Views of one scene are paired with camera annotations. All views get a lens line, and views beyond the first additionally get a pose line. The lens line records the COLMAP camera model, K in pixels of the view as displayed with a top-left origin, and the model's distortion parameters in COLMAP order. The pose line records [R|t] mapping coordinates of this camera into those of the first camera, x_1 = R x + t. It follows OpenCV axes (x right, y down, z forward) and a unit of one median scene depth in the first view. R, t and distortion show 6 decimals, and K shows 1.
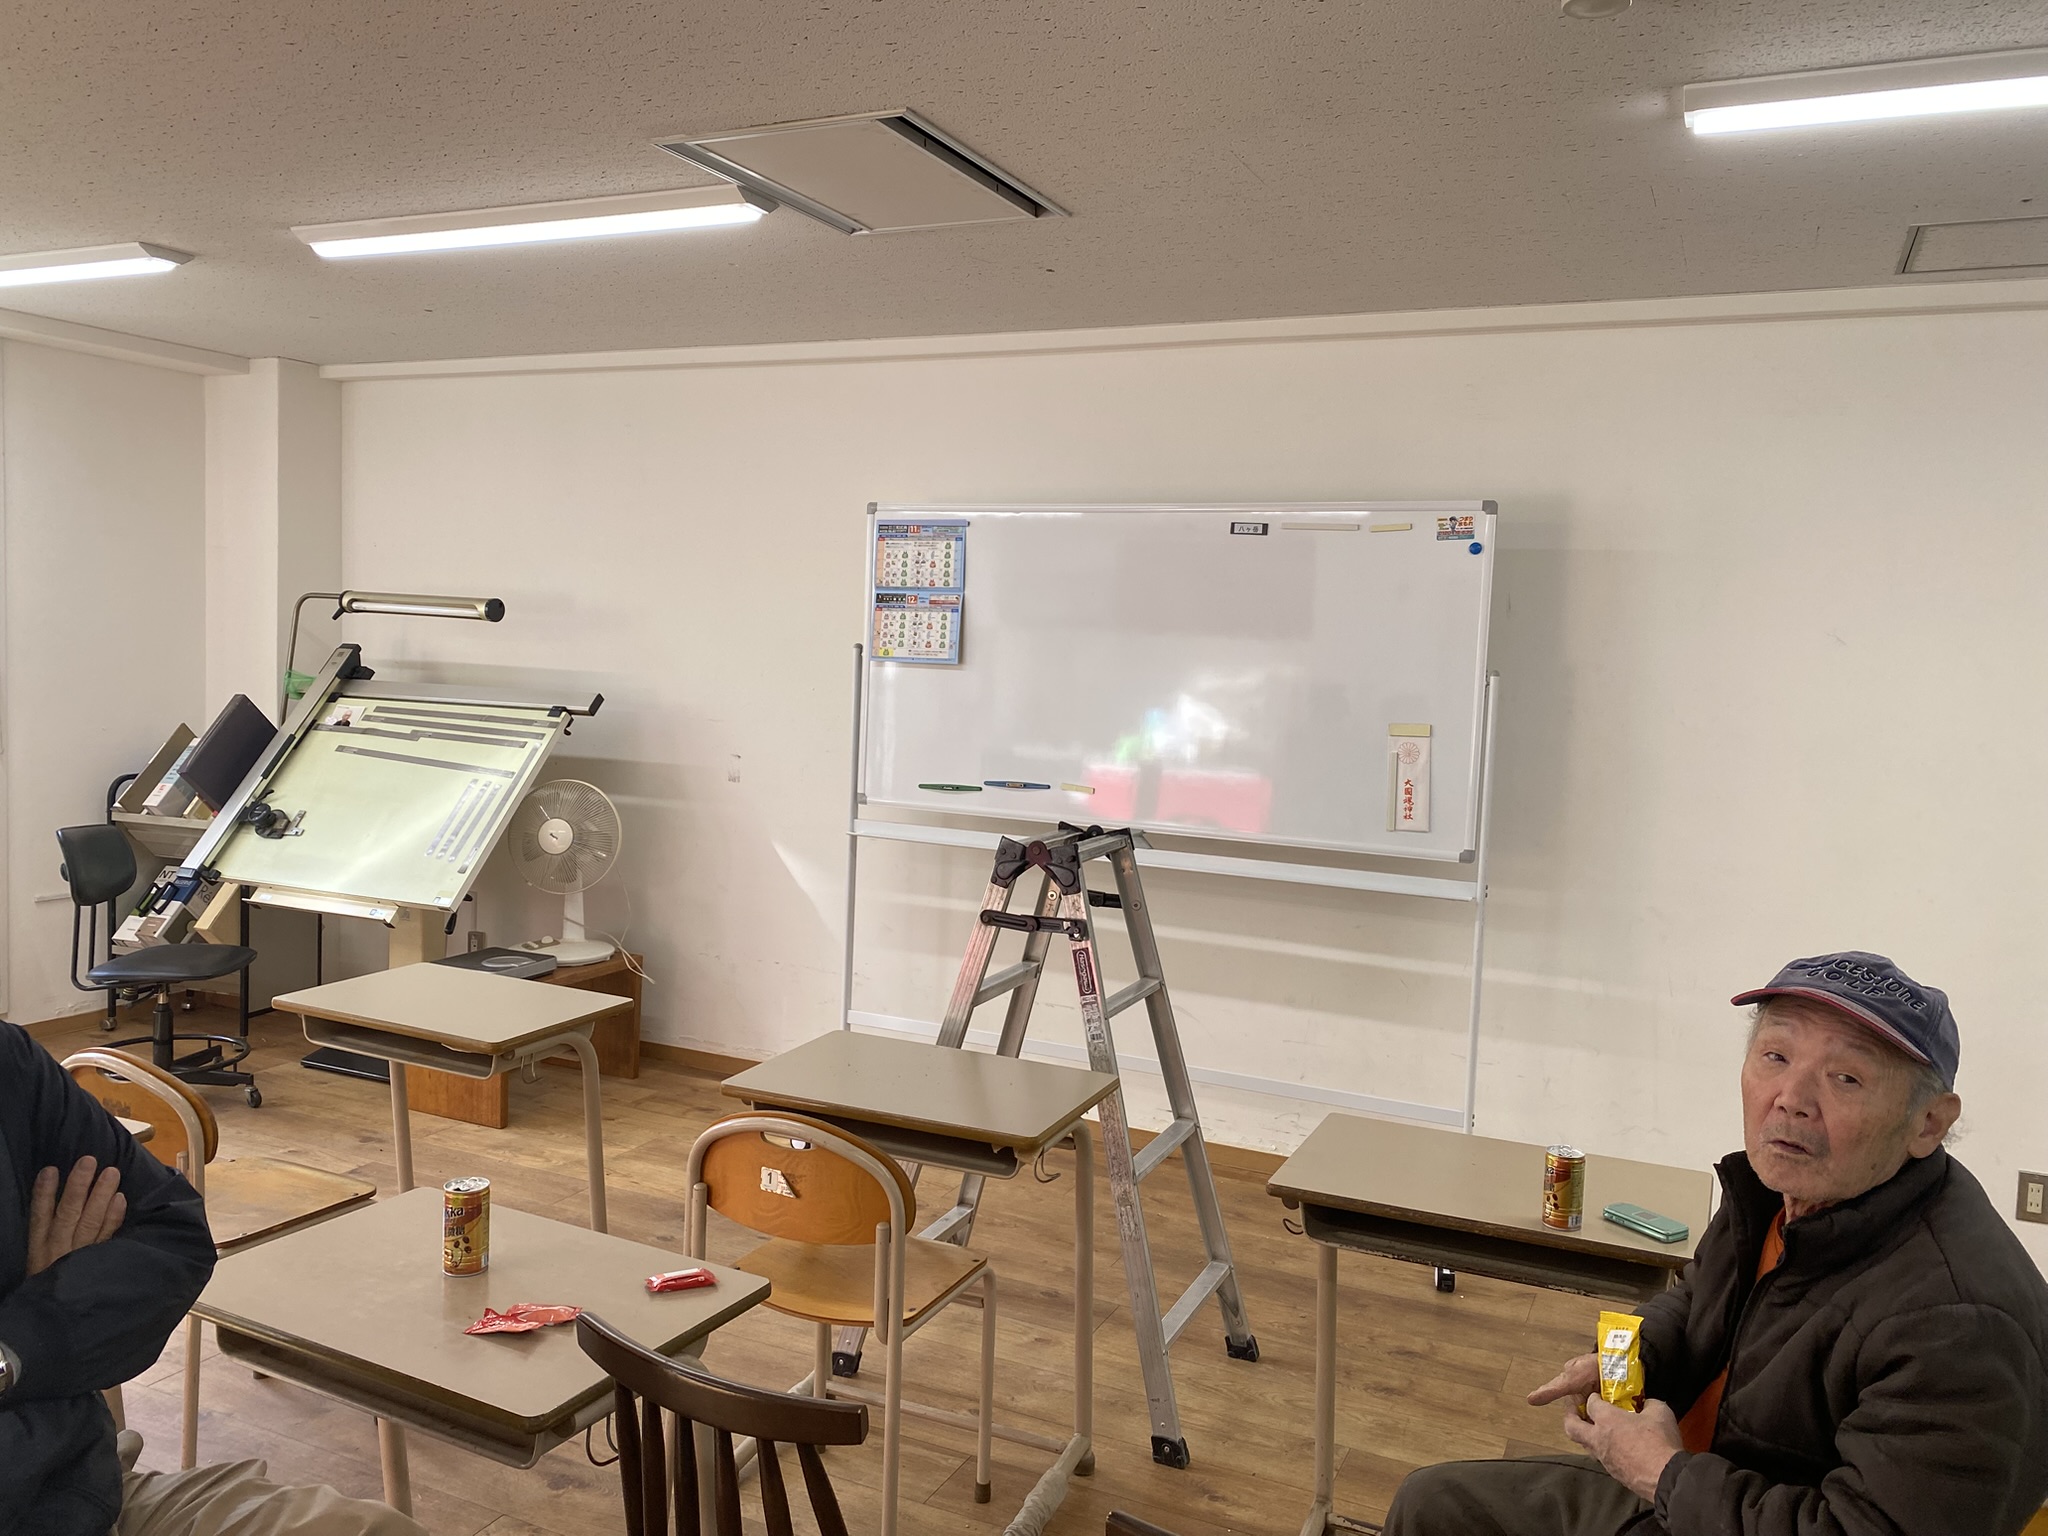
lens RADIAL K [[1536.5, 0, 1030.4], [0, 1536.5, 746.9], [0, 0, 1]] dist [0.027011, -0.032300]
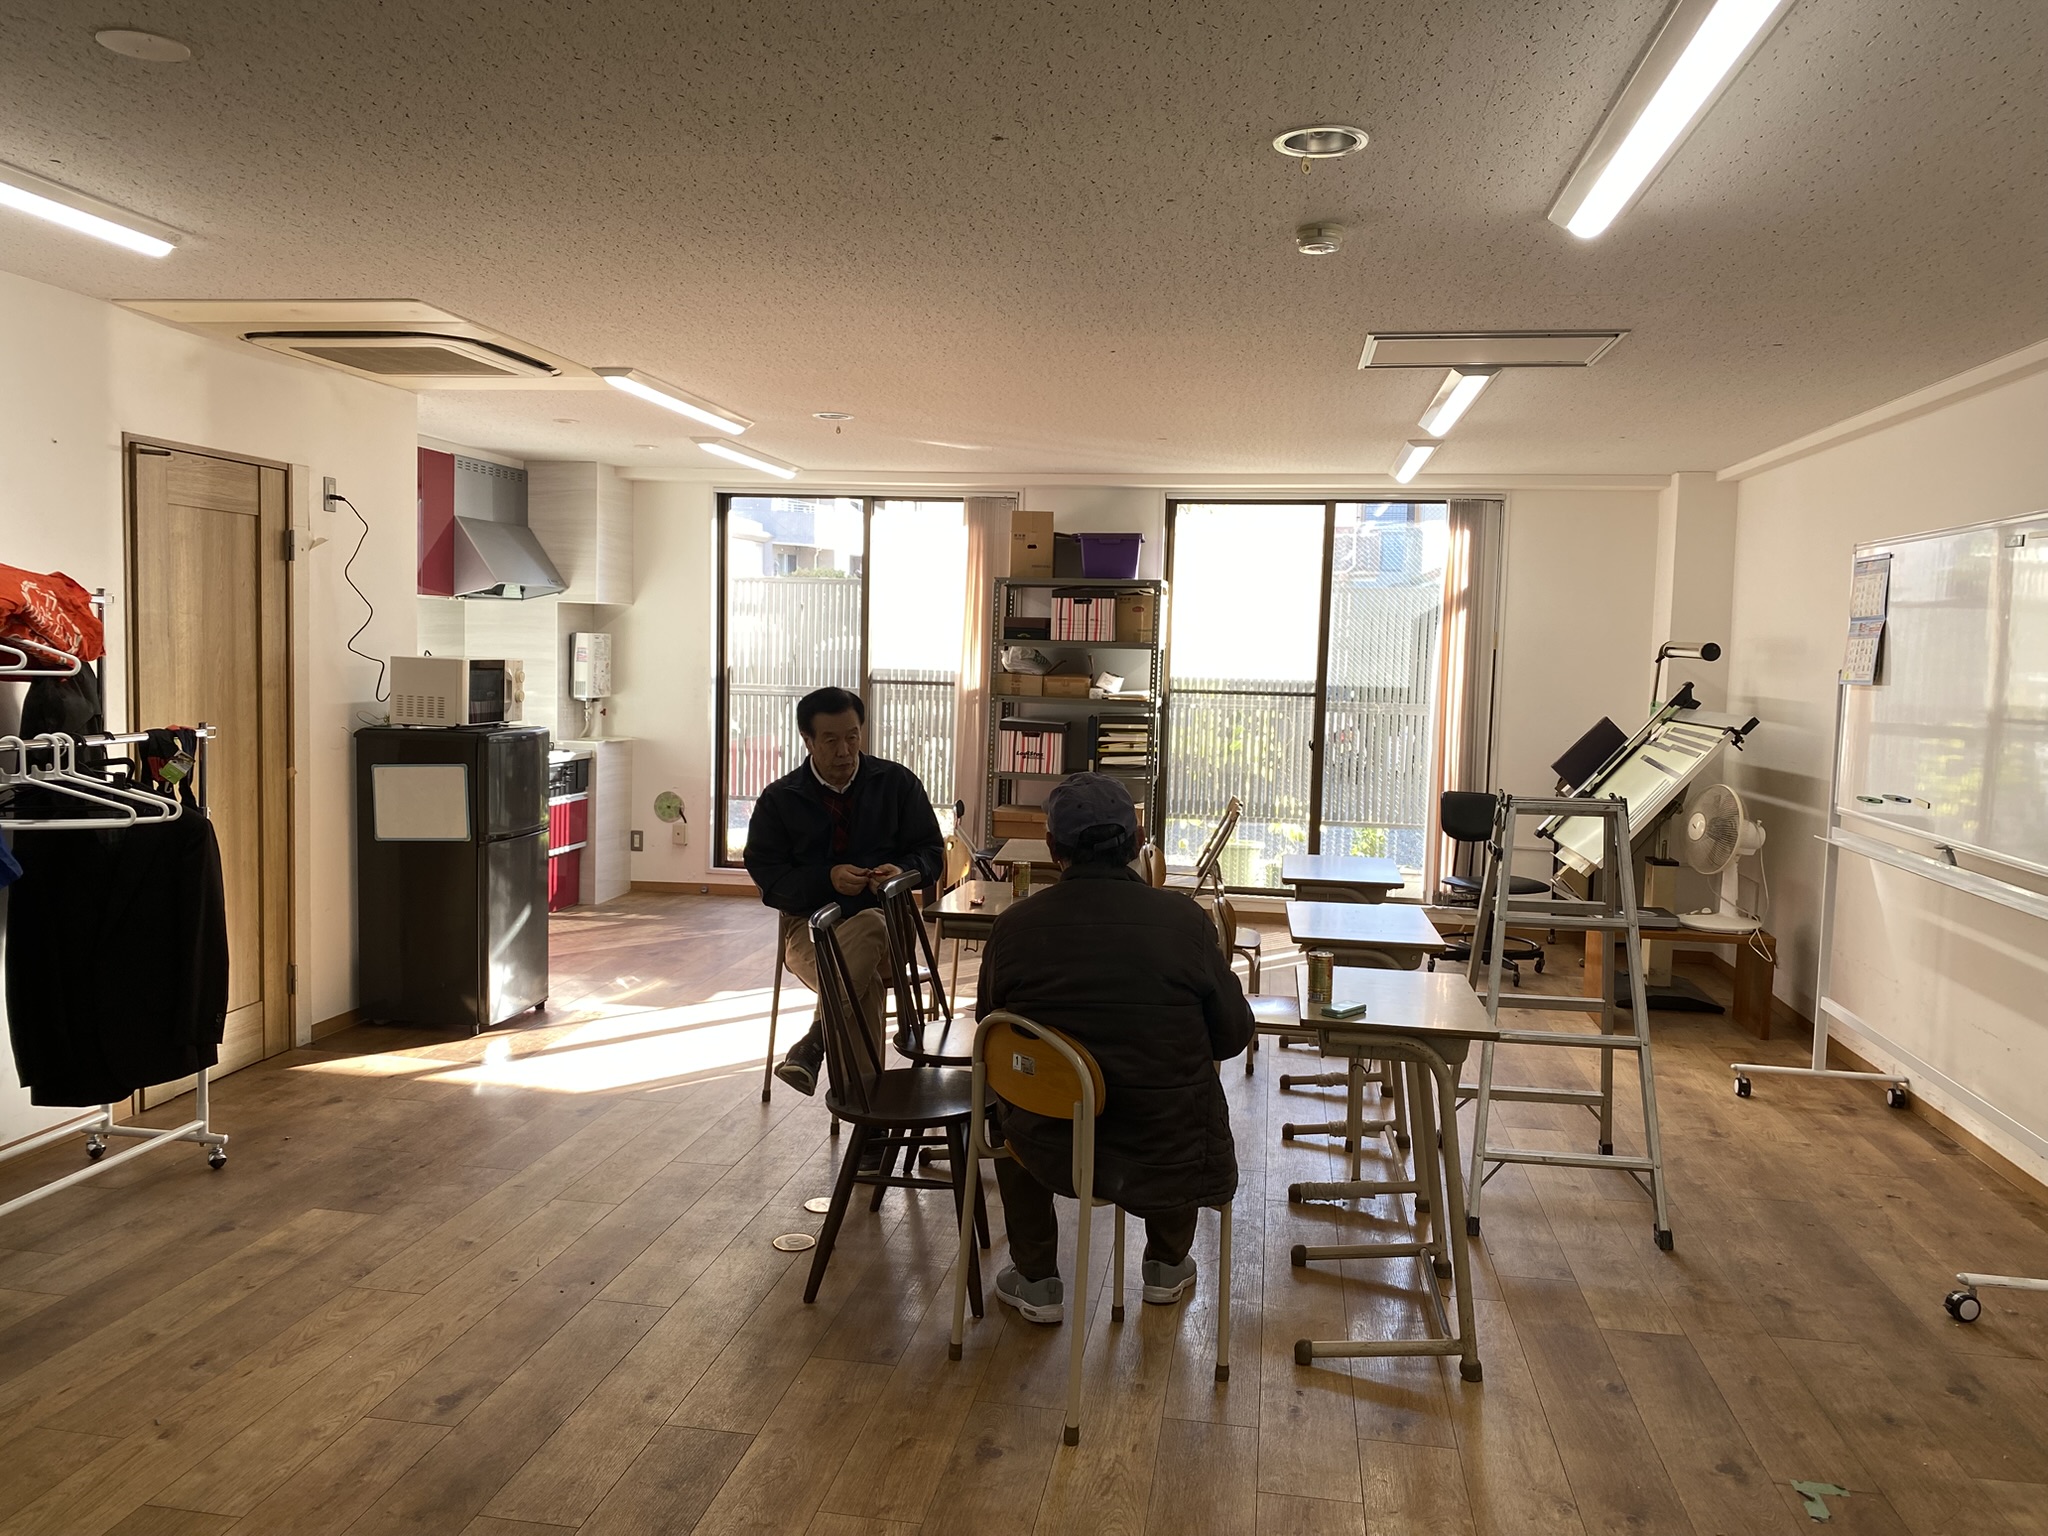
lens RADIAL K [[1536.5, 0, 991.3], [0, 1536.5, 763.4], [0, 0, 1]] dist [0.027011, -0.032300]
pose [[0.236115, 0.032941, -0.971167, 0.770280], [-0.066241, 0.997646, 0.017734, 0.020603], [0.969465, 0.060143, 0.237742, 0.117641]]
